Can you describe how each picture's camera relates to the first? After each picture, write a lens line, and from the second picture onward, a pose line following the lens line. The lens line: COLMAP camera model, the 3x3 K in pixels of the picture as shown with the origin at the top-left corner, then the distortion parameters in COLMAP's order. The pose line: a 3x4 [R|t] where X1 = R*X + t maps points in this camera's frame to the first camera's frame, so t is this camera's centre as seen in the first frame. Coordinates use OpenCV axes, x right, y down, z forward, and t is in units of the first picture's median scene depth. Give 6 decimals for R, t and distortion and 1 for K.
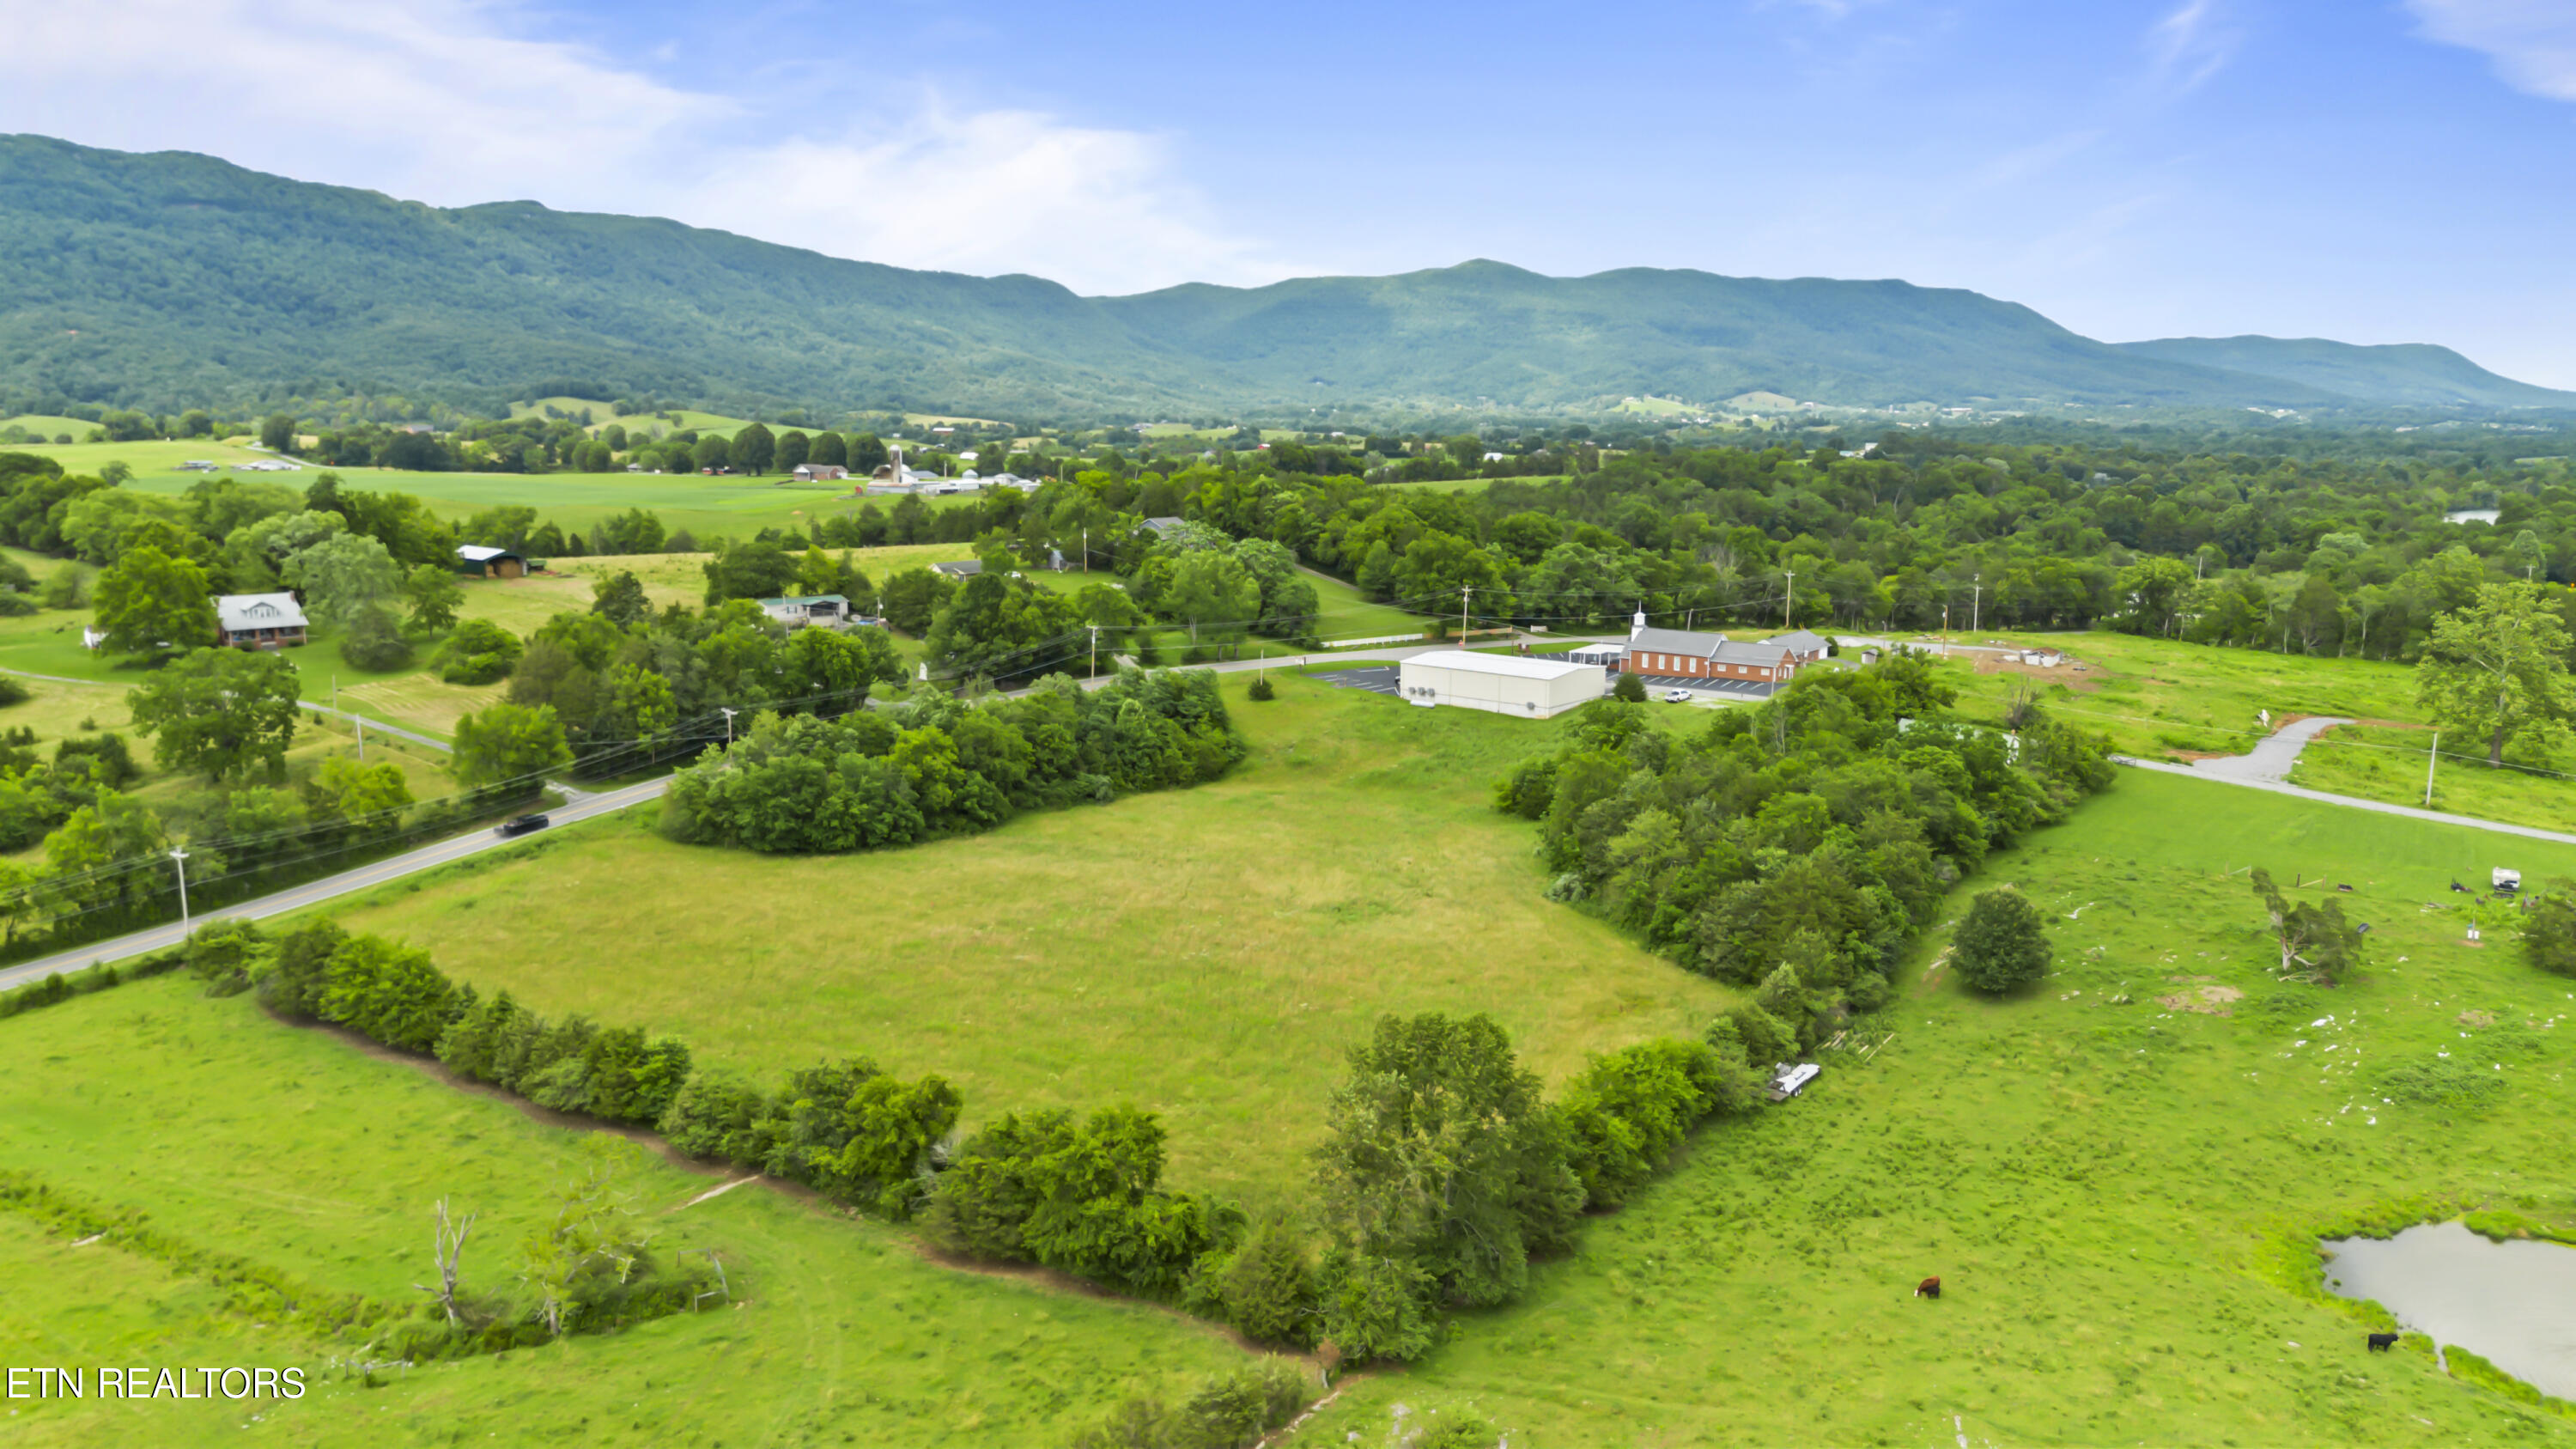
lens RADIAL K [[1823.9, 0, 1282.4], [0, 1823.9, 722.5], [0, 0, 1]] dist [0.080758, -0.095456]
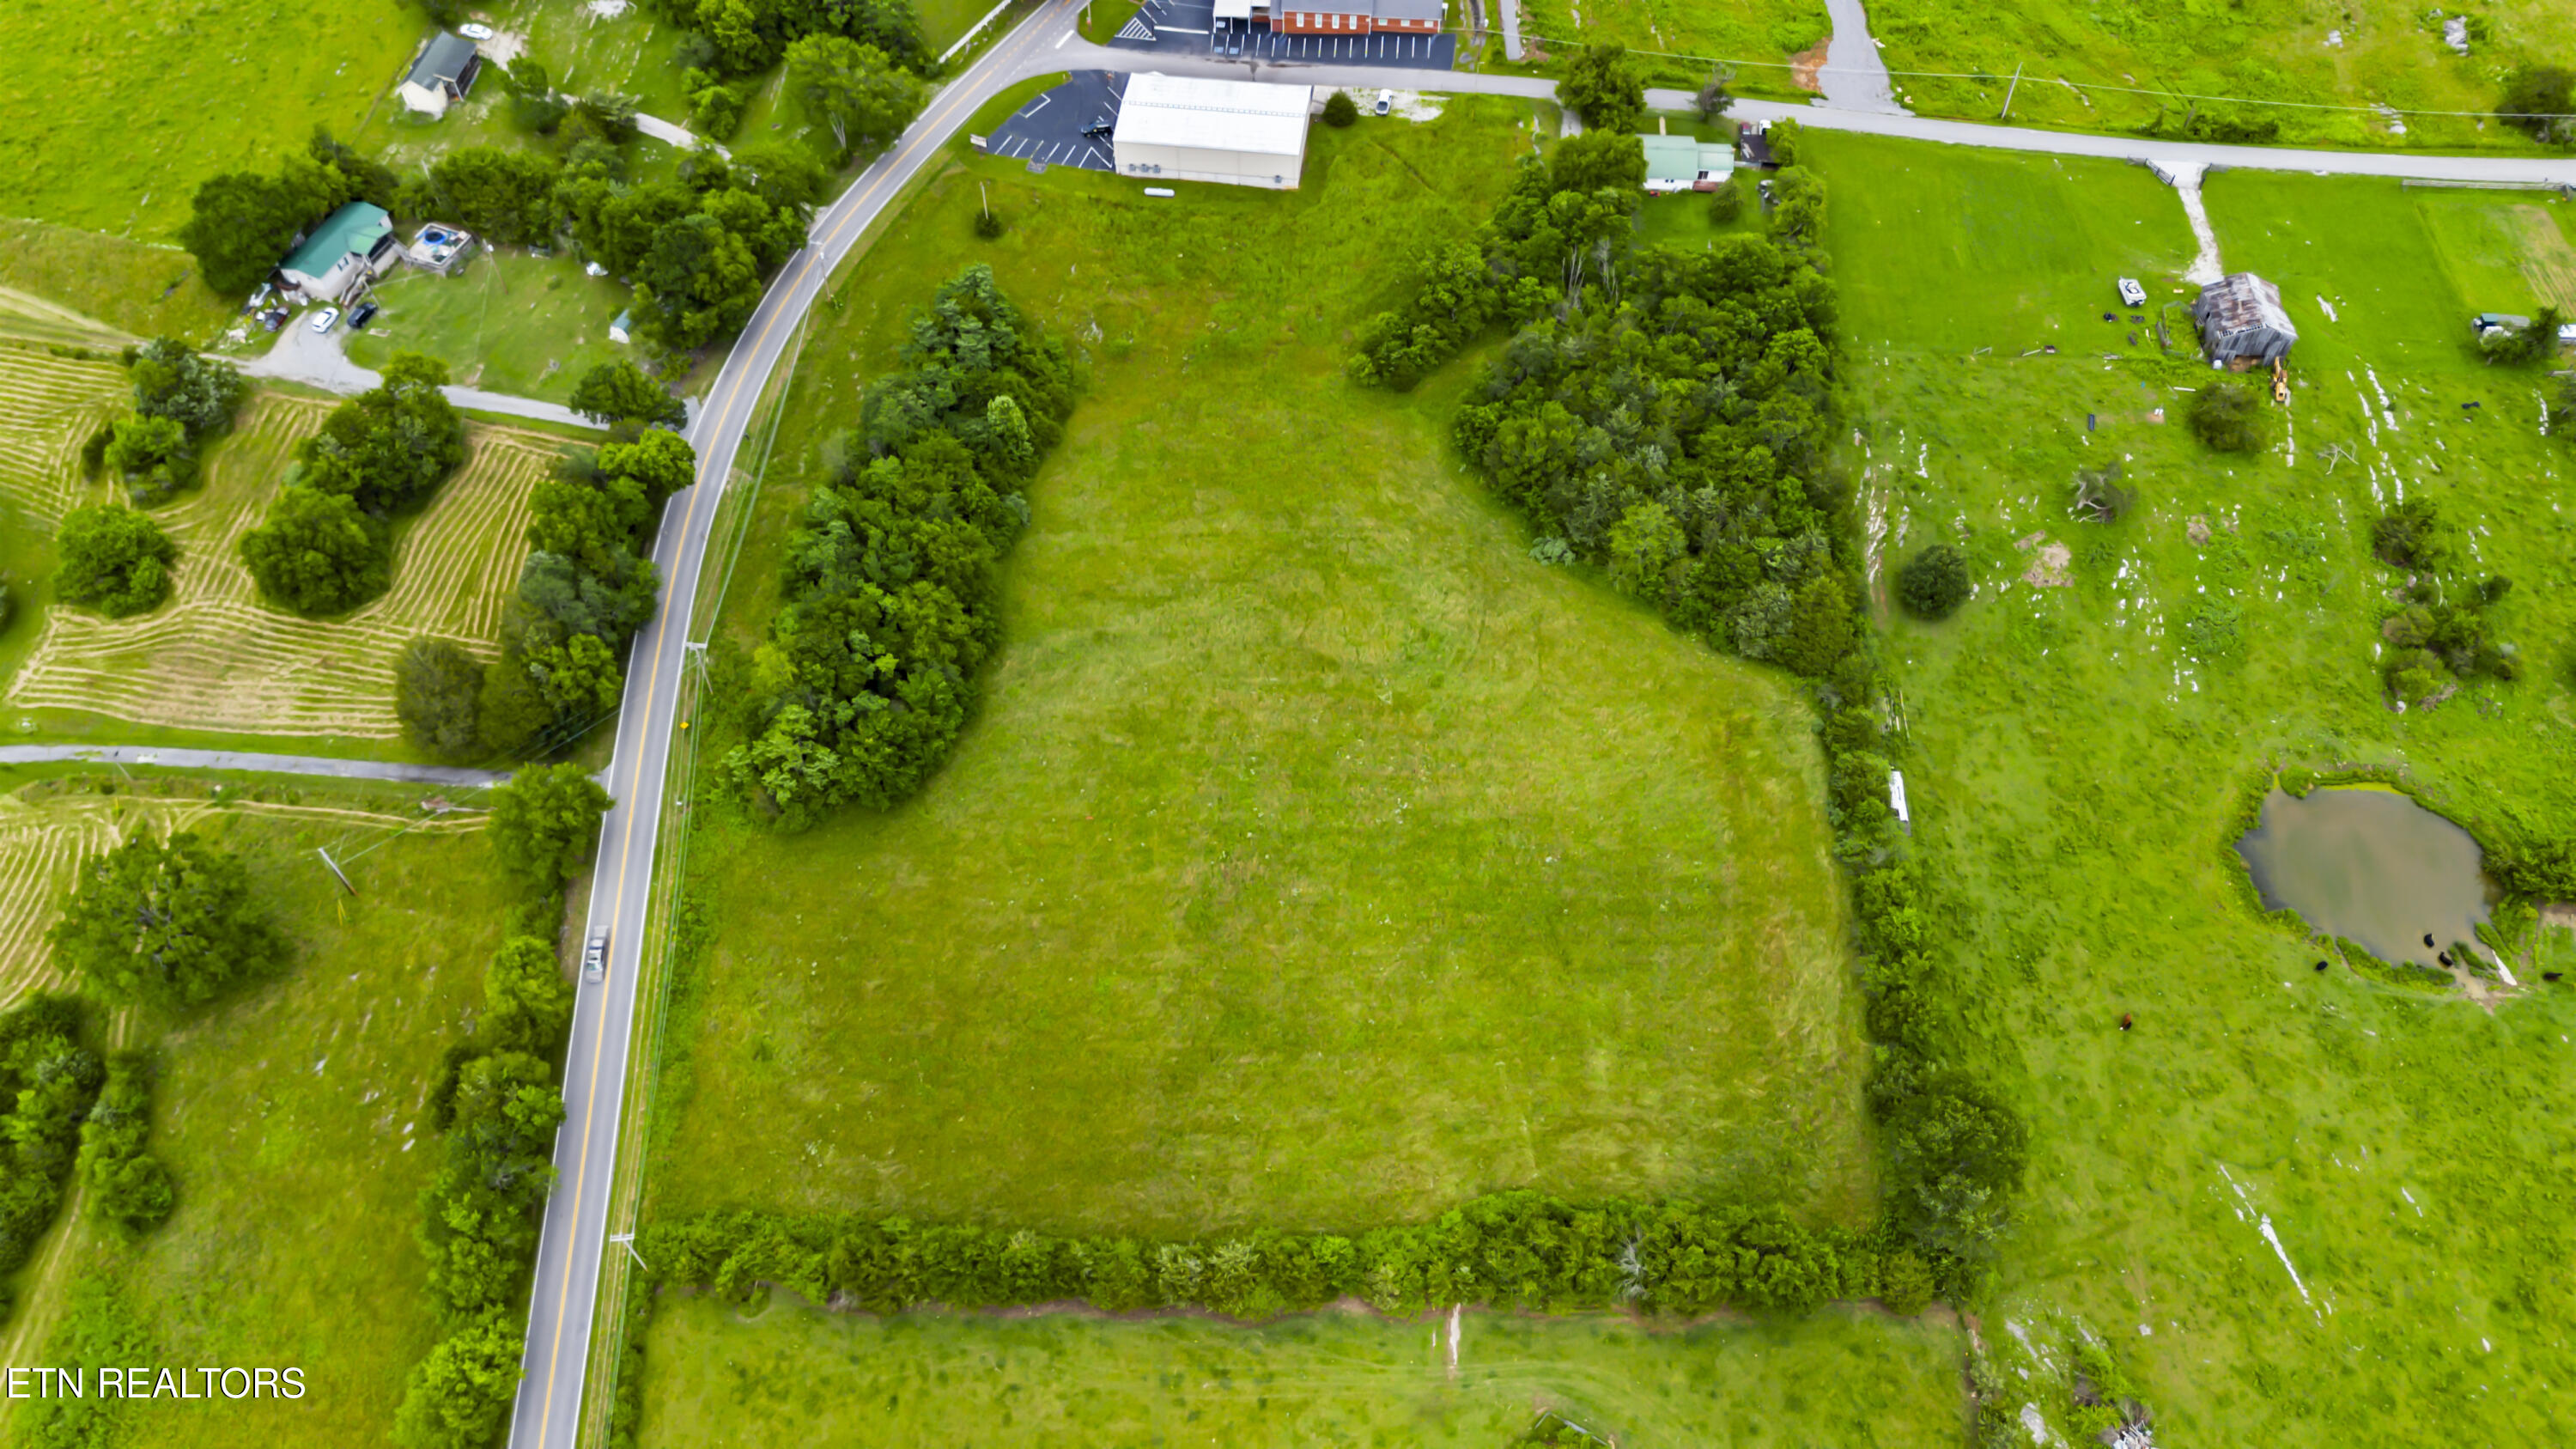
lens RADIAL K [[1823.9, 0, 1282.4], [0, 1823.9, 722.5], [0, 0, 1]] dist [0.080758, -0.095456]
pose [[0.840206, -0.437546, 0.320325, -0.397936], [0.100834, 0.706474, 0.700519, -0.641496], [-0.532811, -0.556280, 0.637703, 0.263023]]
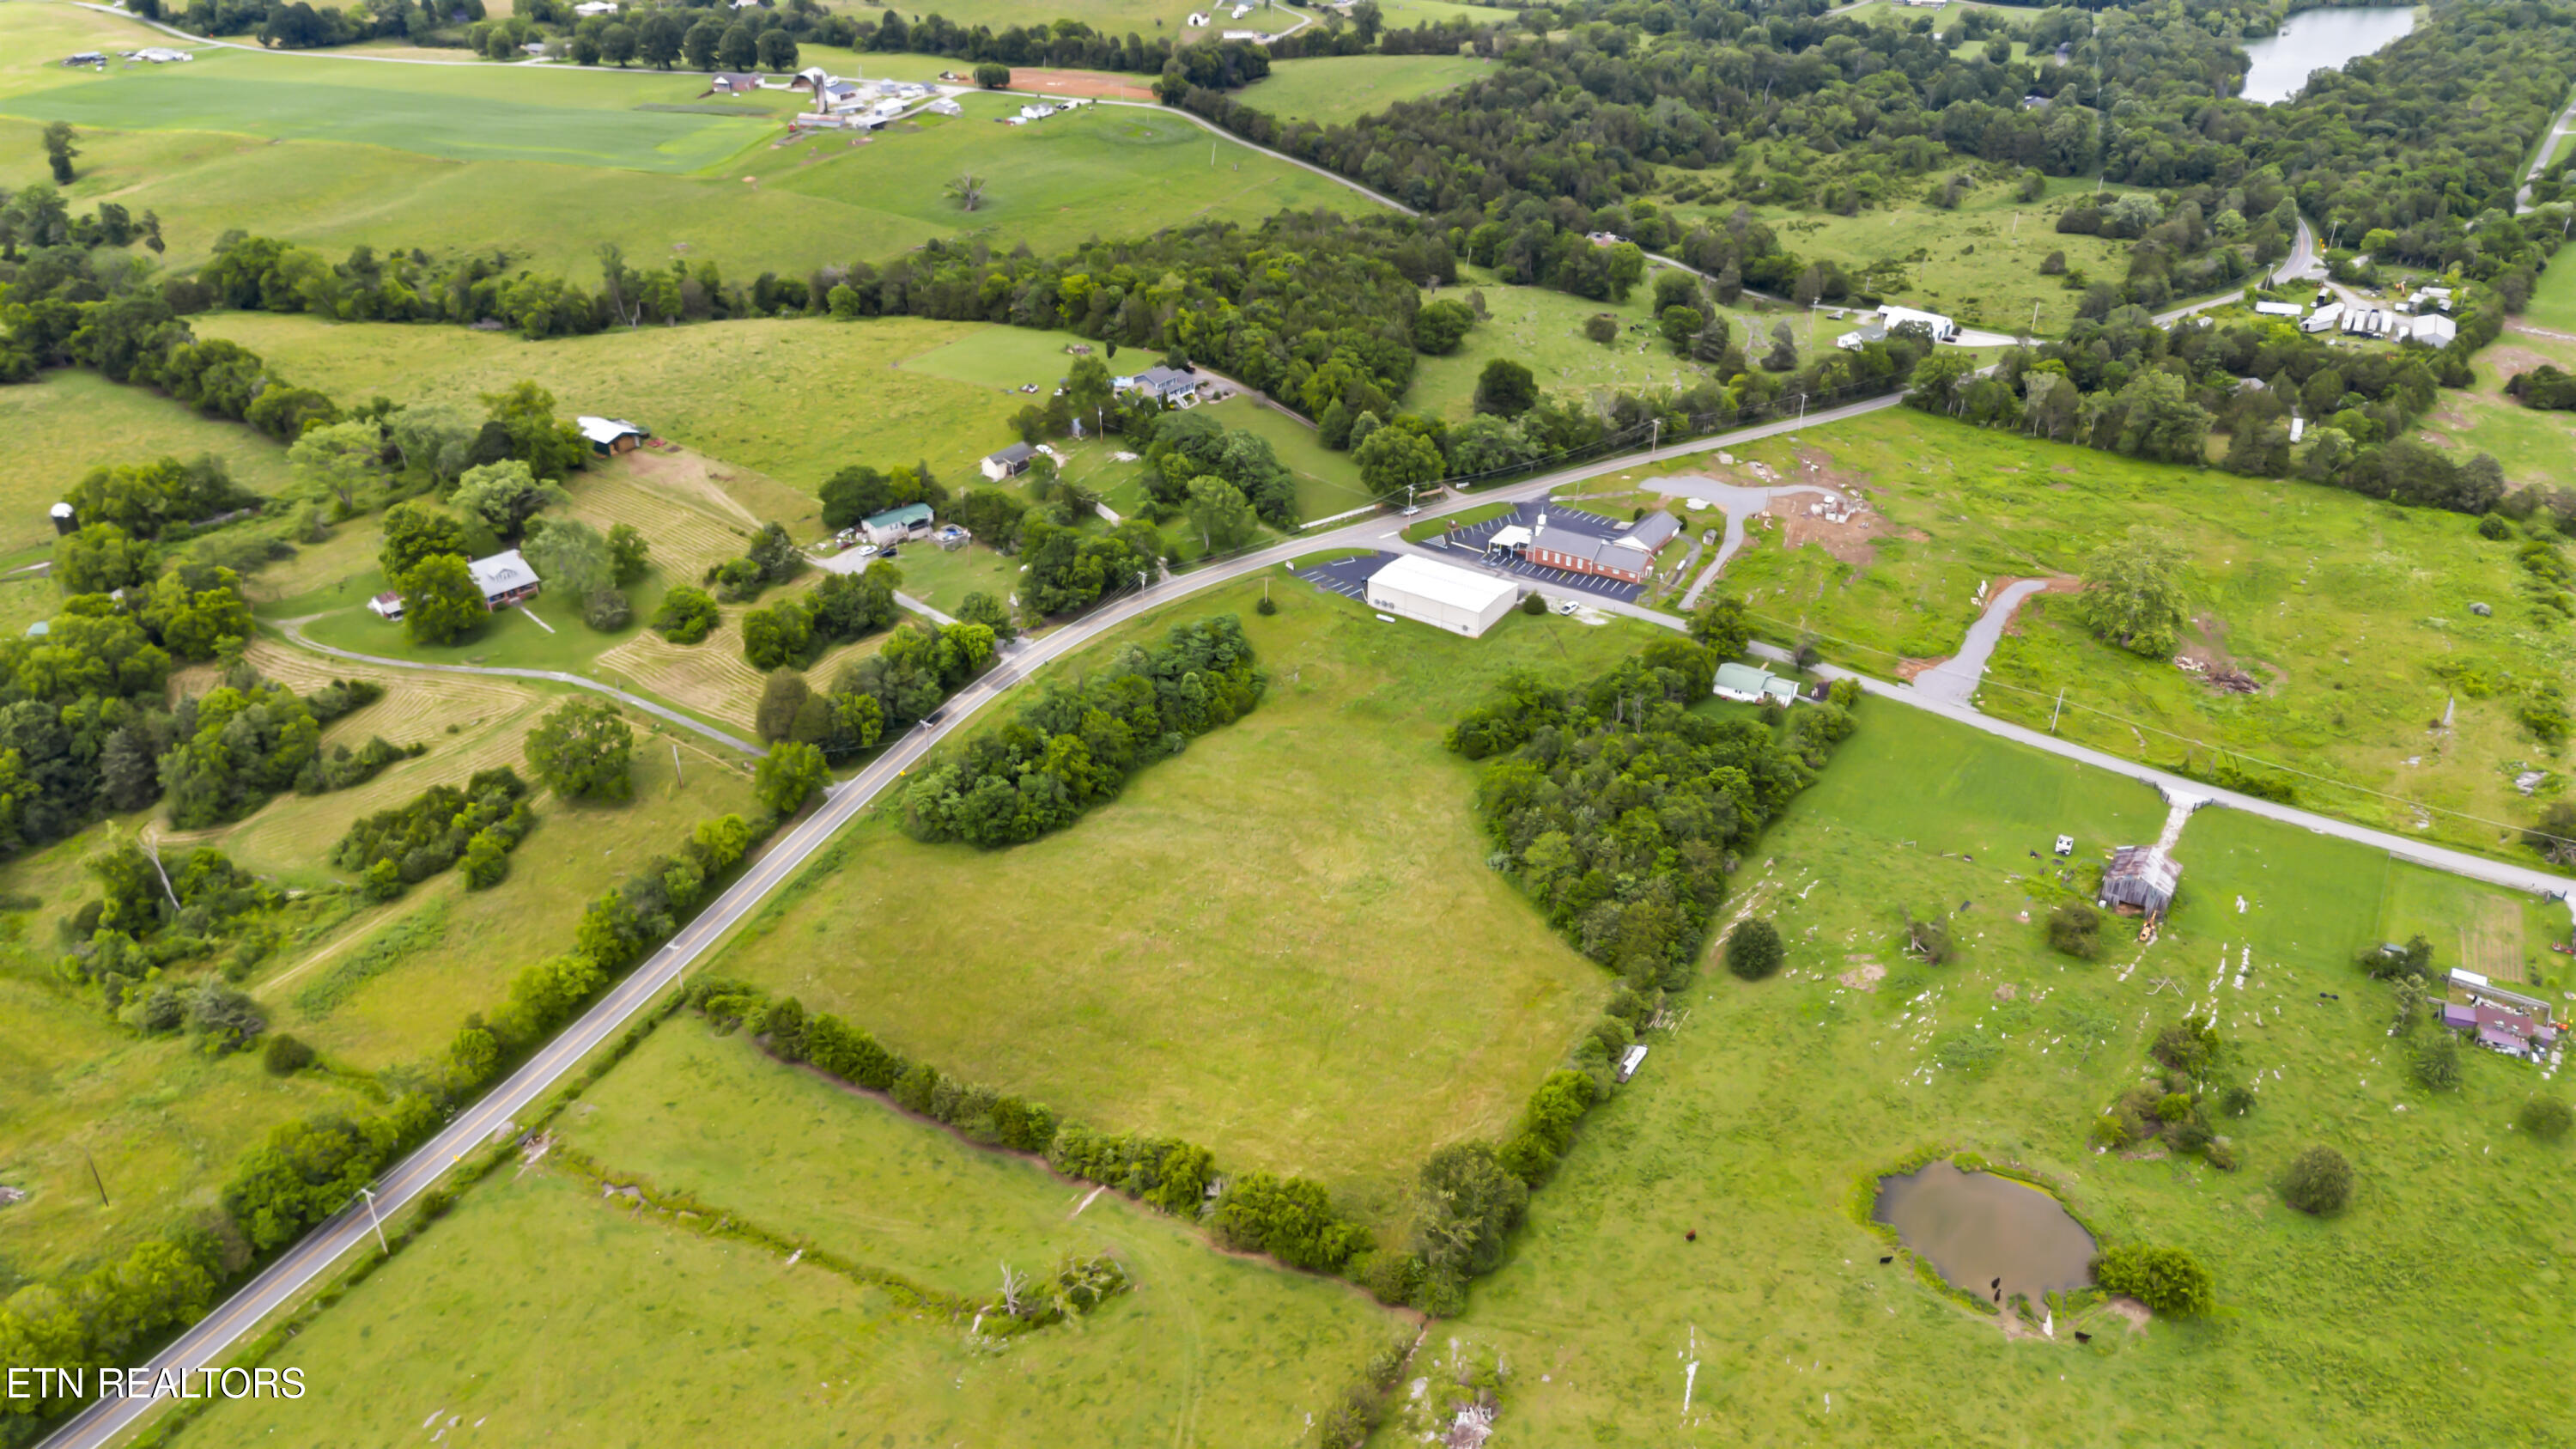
lens RADIAL K [[1823.9, 0, 1282.4], [0, 1823.9, 722.5], [0, 0, 1]] dist [0.080758, -0.095456]
pose [[0.996965, -0.043593, 0.064495, -0.123470], [0.019678, 0.942717, 0.333013, -0.525353], [-0.075318, -0.330733, 0.940714, -0.413748]]
